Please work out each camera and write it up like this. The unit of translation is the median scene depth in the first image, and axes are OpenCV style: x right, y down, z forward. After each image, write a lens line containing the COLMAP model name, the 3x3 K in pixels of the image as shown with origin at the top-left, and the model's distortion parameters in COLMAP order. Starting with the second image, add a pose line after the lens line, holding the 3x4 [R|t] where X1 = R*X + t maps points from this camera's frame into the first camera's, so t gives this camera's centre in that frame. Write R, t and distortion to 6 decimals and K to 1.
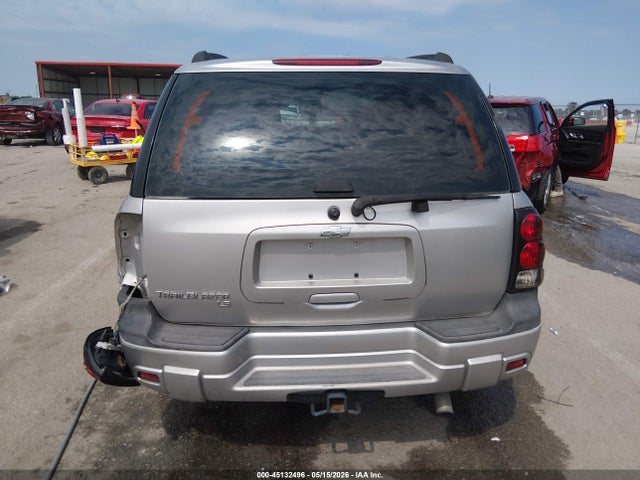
lens RADIAL K [[481.2, 0, 324.6], [0, 481.2, 237.4], [0, 0, 1]] dist [0.059165, -0.093686]
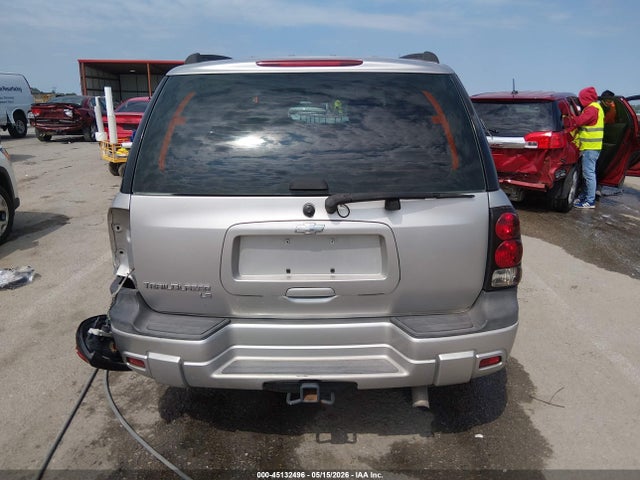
lens RADIAL K [[483.4, 0, 324.3], [0, 483.4, 240.1], [0, 0, 1]] dist [0.067484, -0.116748]
pose [[0.997438, 0.014133, -0.070133, 0.110438], [-0.013283, 0.999833, 0.012574, 0.000237], [0.070299, -0.011610, 0.997458, -0.031994]]
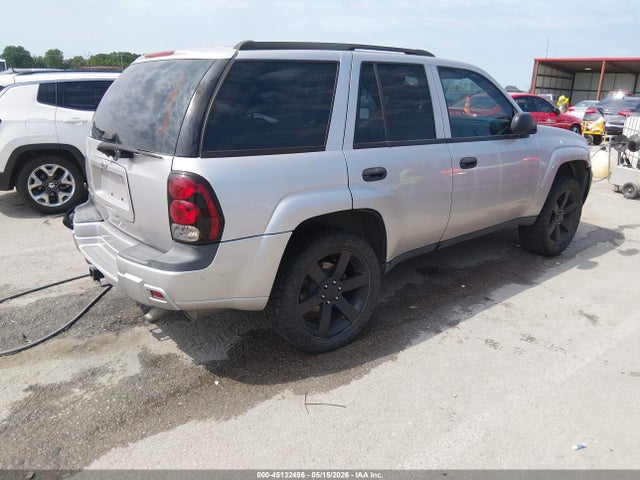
lens RADIAL K [[481.2, 0, 324.6], [0, 481.2, 237.4], [0, 0, 1]] dist [0.059165, -0.093686]
pose [[0.599304, 0.245648, -0.761900, 1.465579], [-0.240363, 0.963057, 0.121437, -0.125181], [0.763584, 0.110355, 0.636208, 0.498722]]
